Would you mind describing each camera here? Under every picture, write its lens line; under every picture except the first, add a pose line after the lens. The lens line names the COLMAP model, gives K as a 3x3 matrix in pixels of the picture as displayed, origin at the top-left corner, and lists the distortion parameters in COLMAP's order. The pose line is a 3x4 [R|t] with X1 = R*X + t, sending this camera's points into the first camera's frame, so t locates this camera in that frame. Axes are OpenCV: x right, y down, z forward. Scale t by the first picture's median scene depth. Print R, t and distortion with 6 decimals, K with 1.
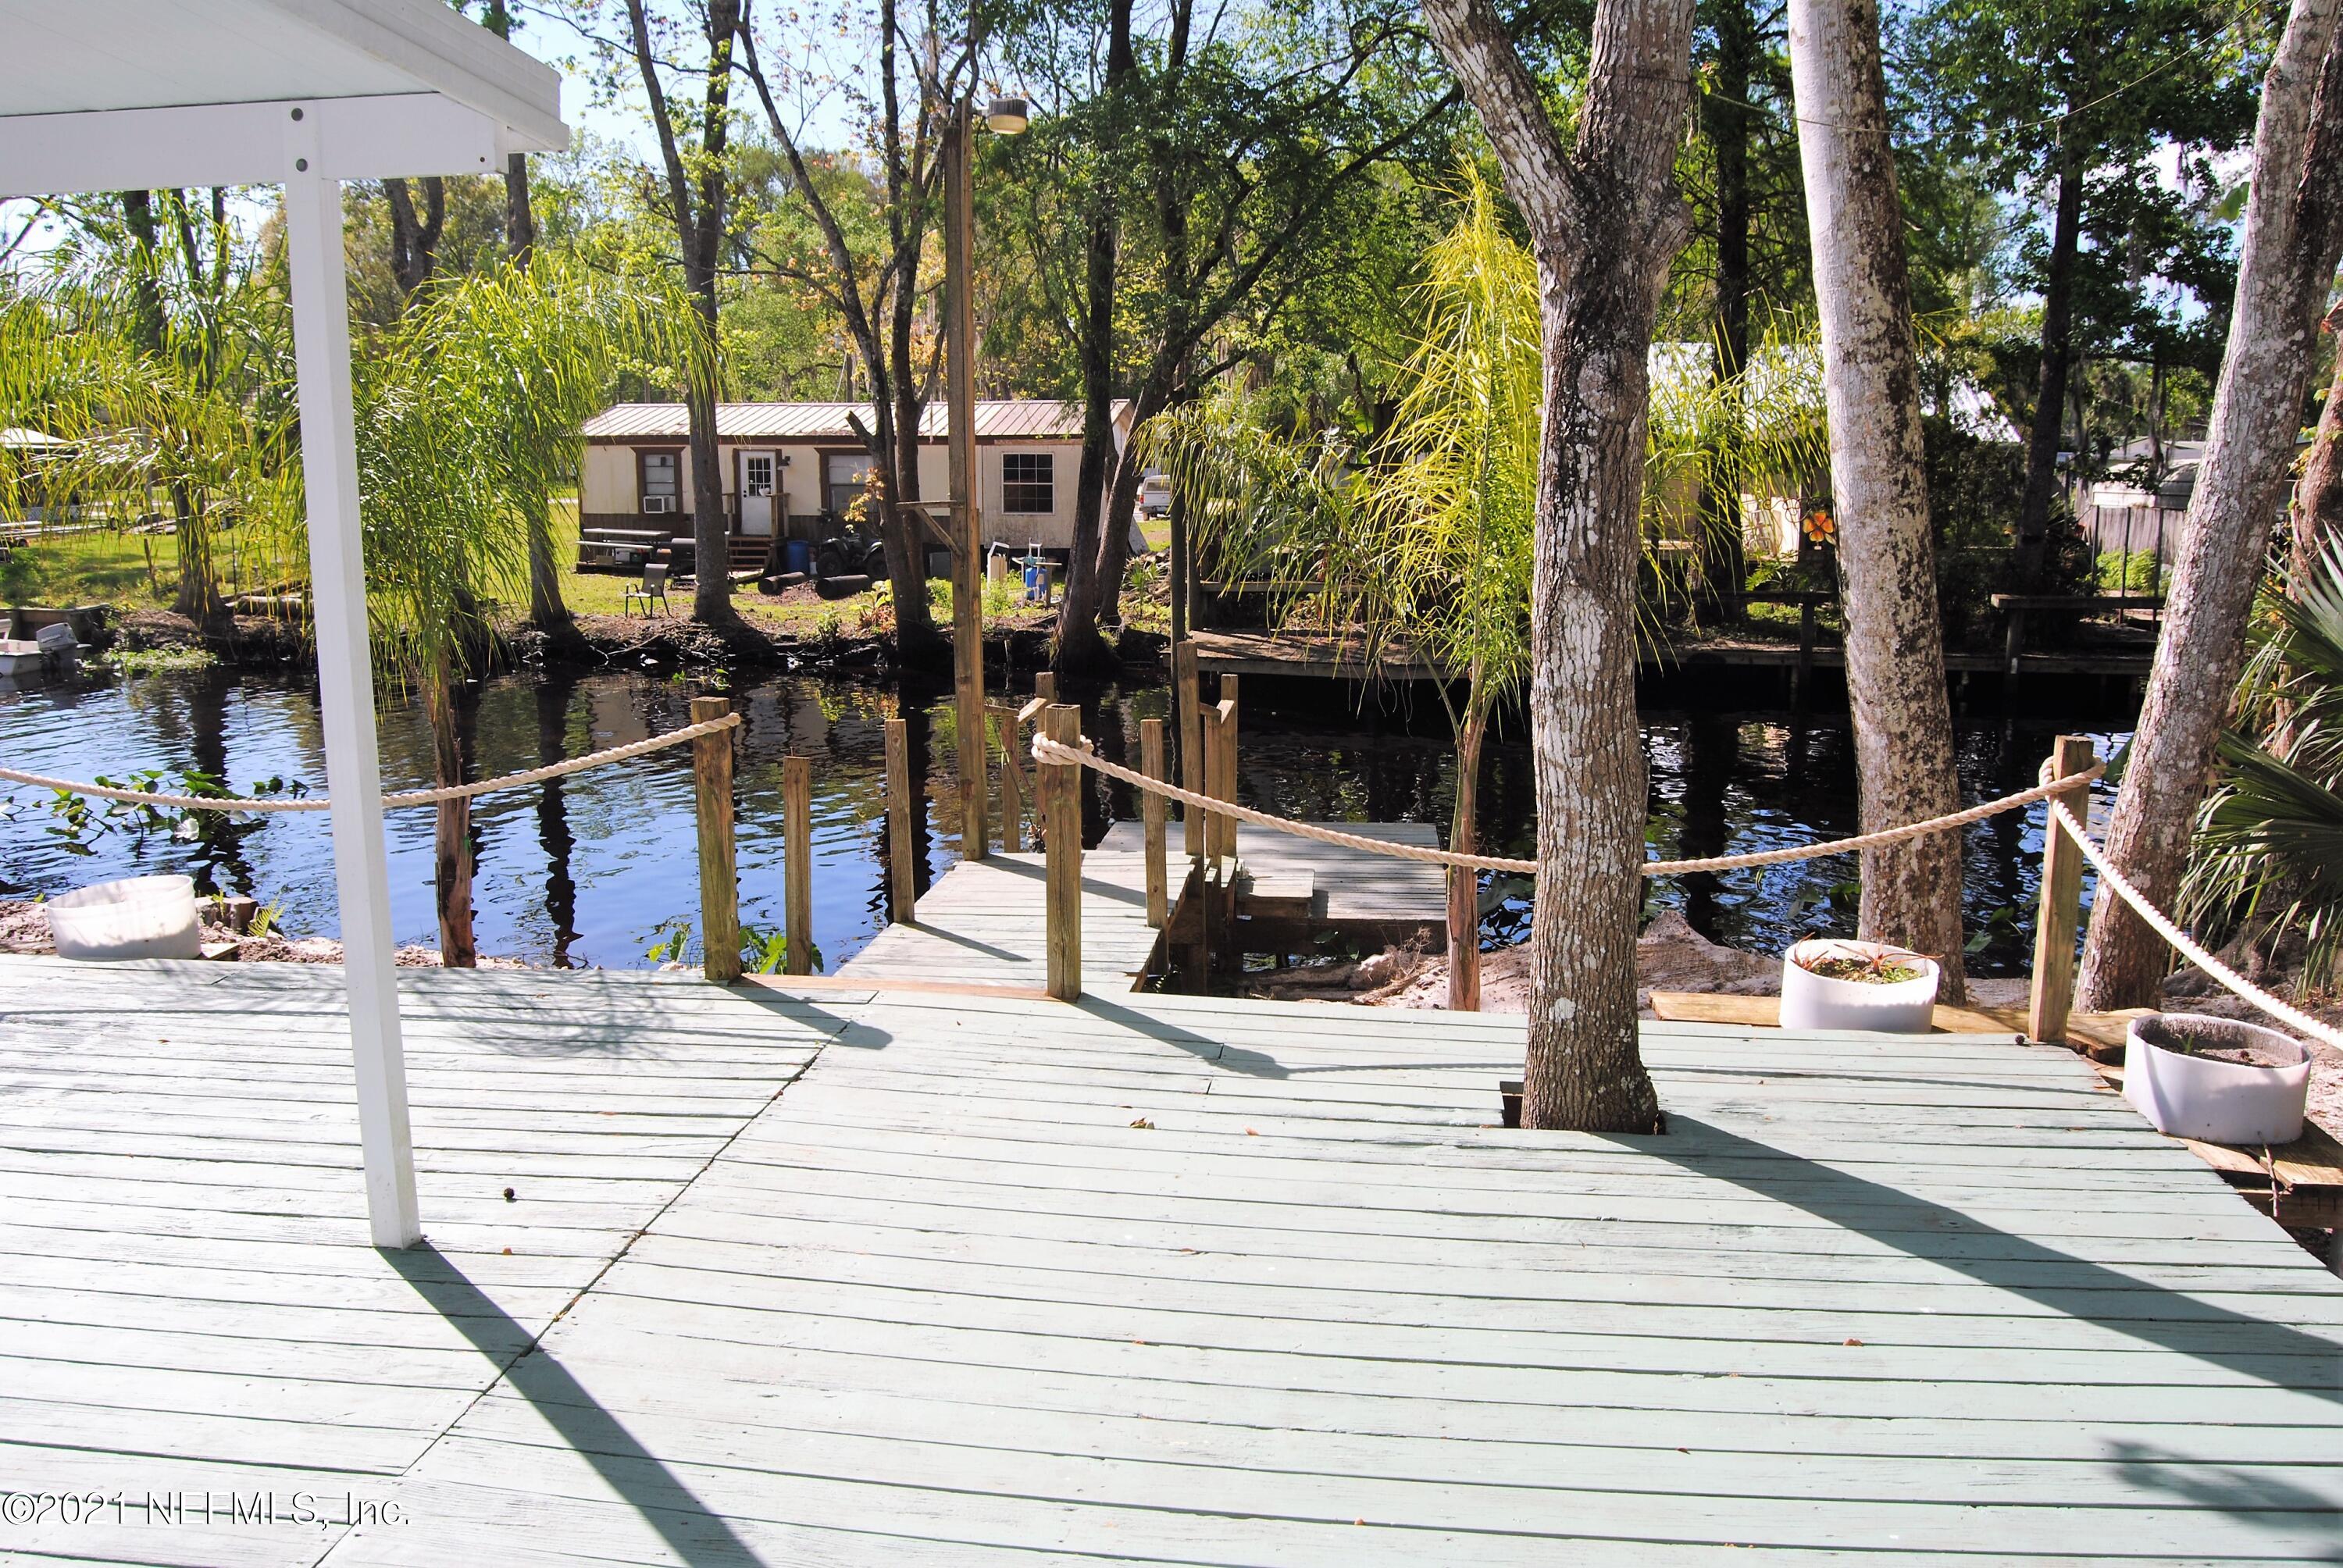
lens RADIAL K [[1829.3, 0, 1171.5], [0, 1829.3, 784.0], [0, 0, 1]] dist [-0.099908, 0.040503]
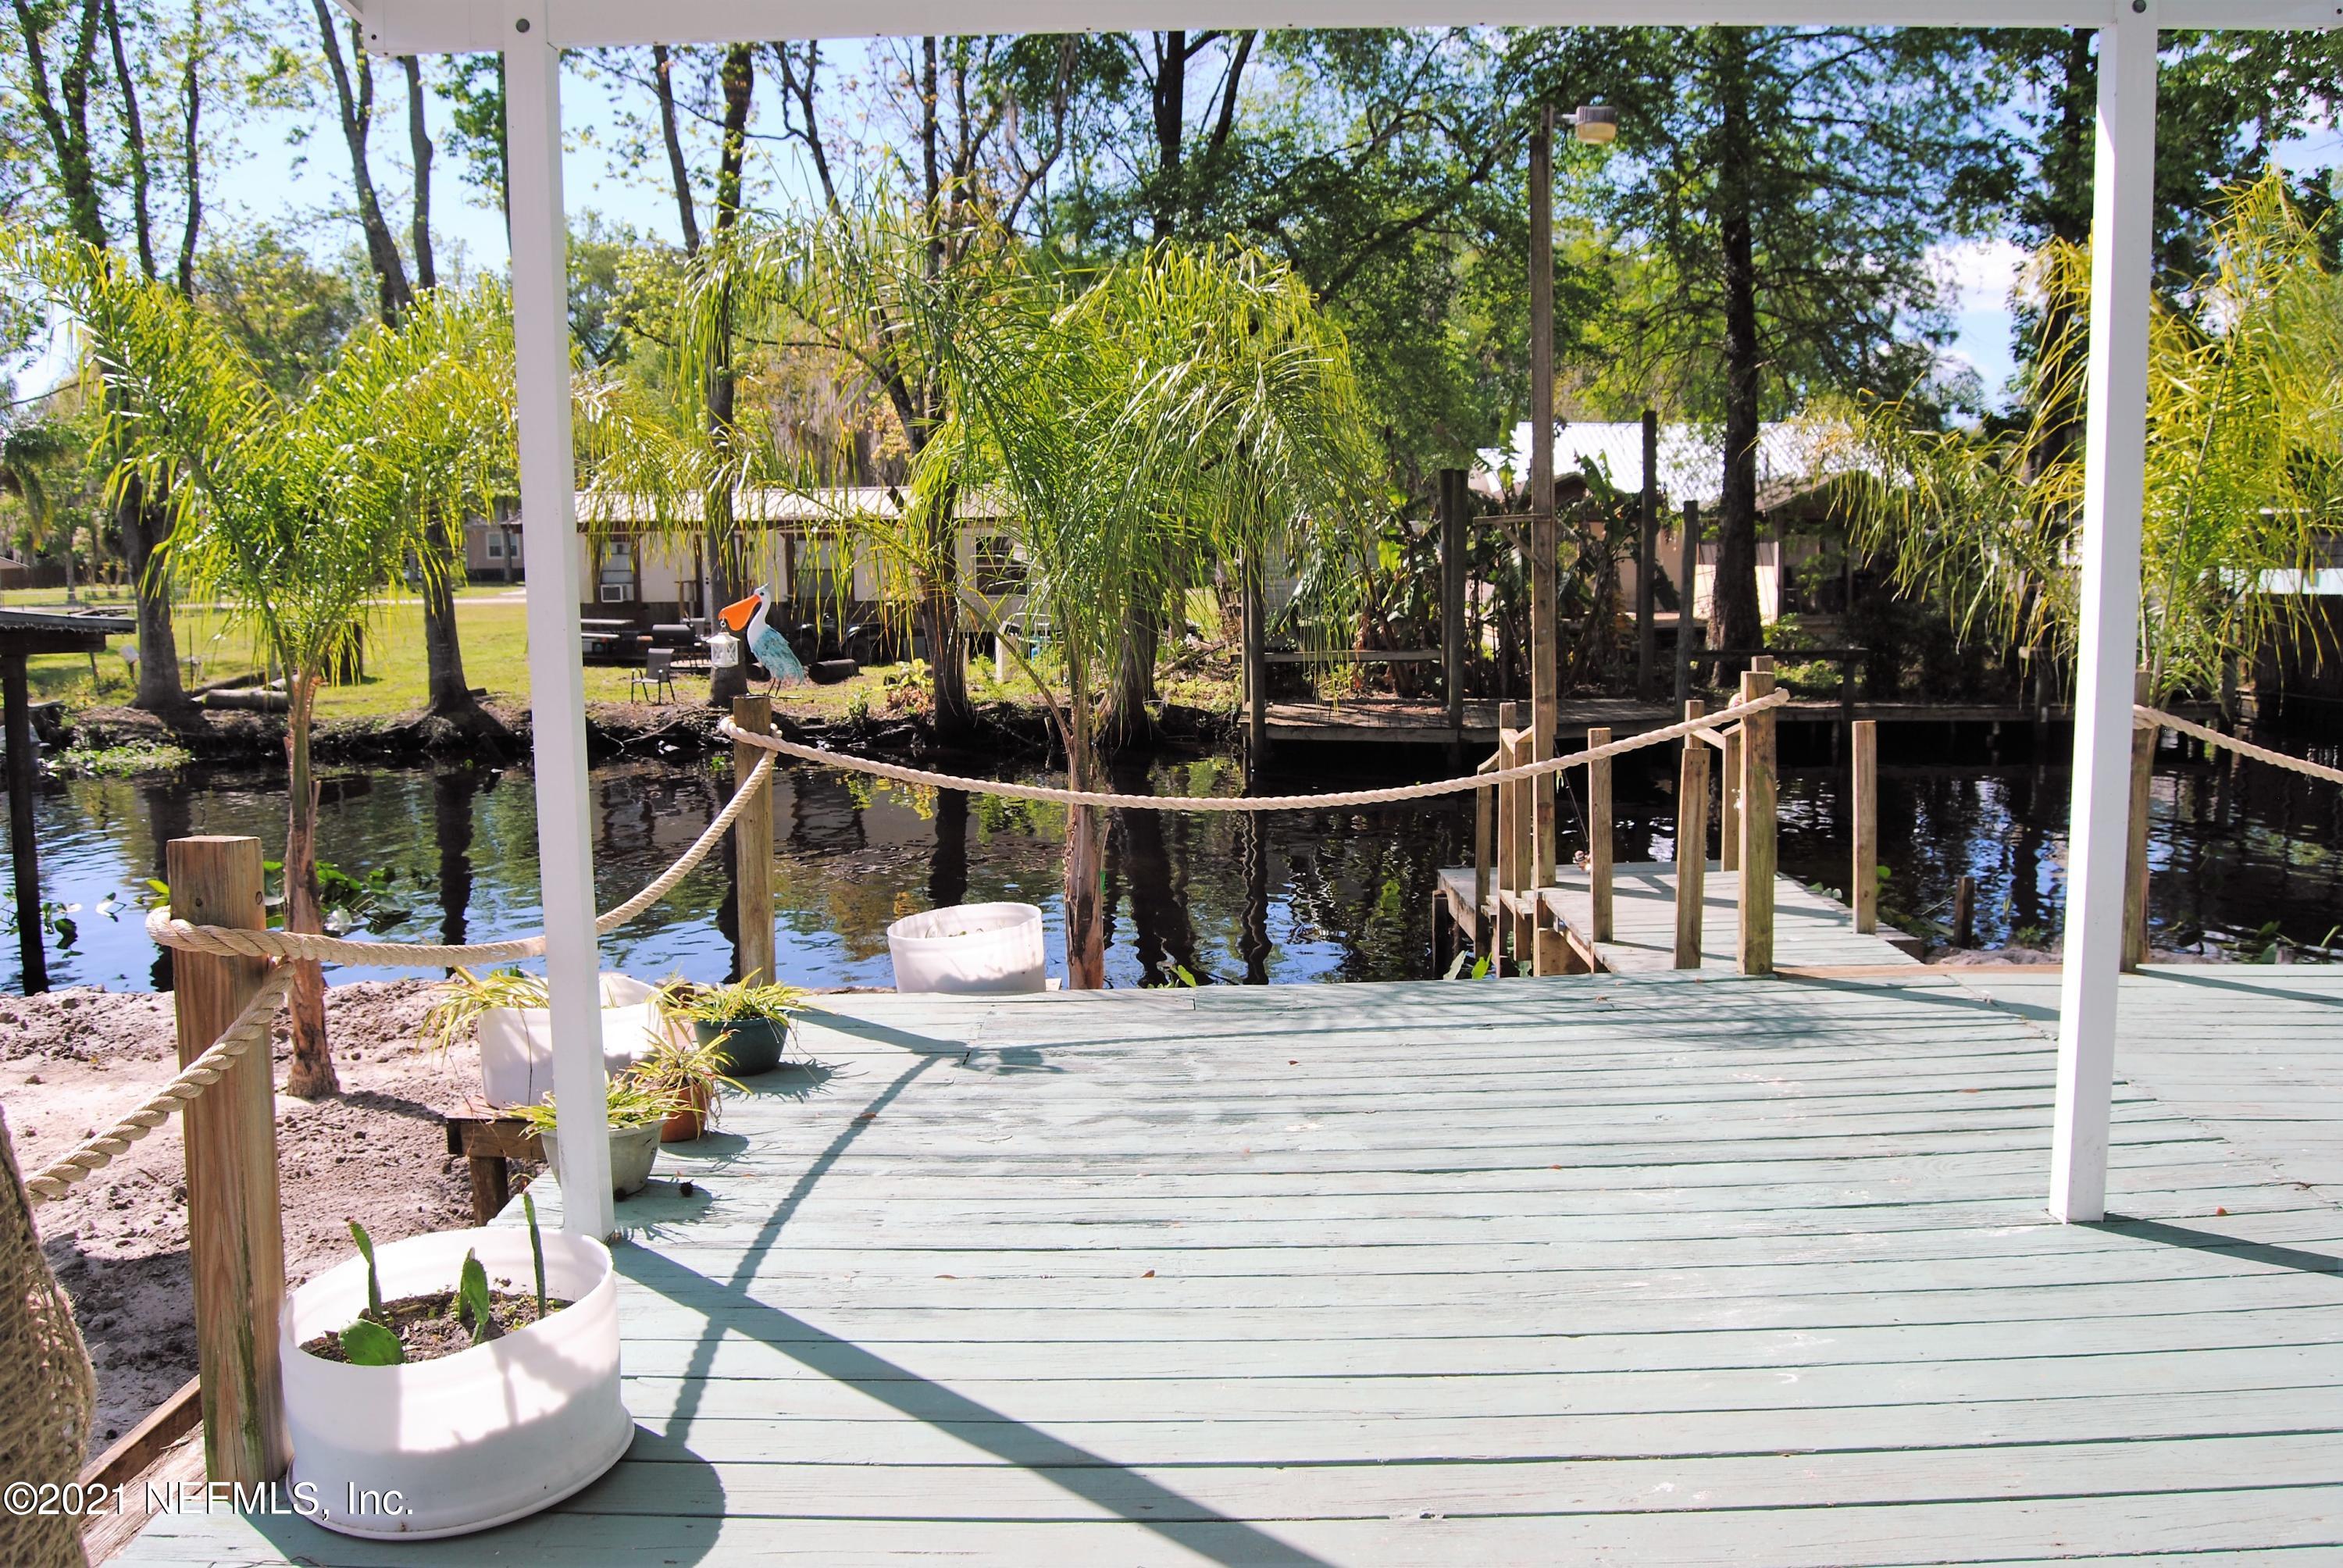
lens RADIAL K [[1818.6, 0, 1171.5], [0, 1818.6, 784.0], [0, 0, 1]] dist [-0.077642, 0.005267]
pose [[0.993876, -0.027271, 0.107084, -0.126493], [0.032890, 0.998154, -0.051056, 0.009197], [-0.105494, 0.054265, 0.992938, 0.020288]]
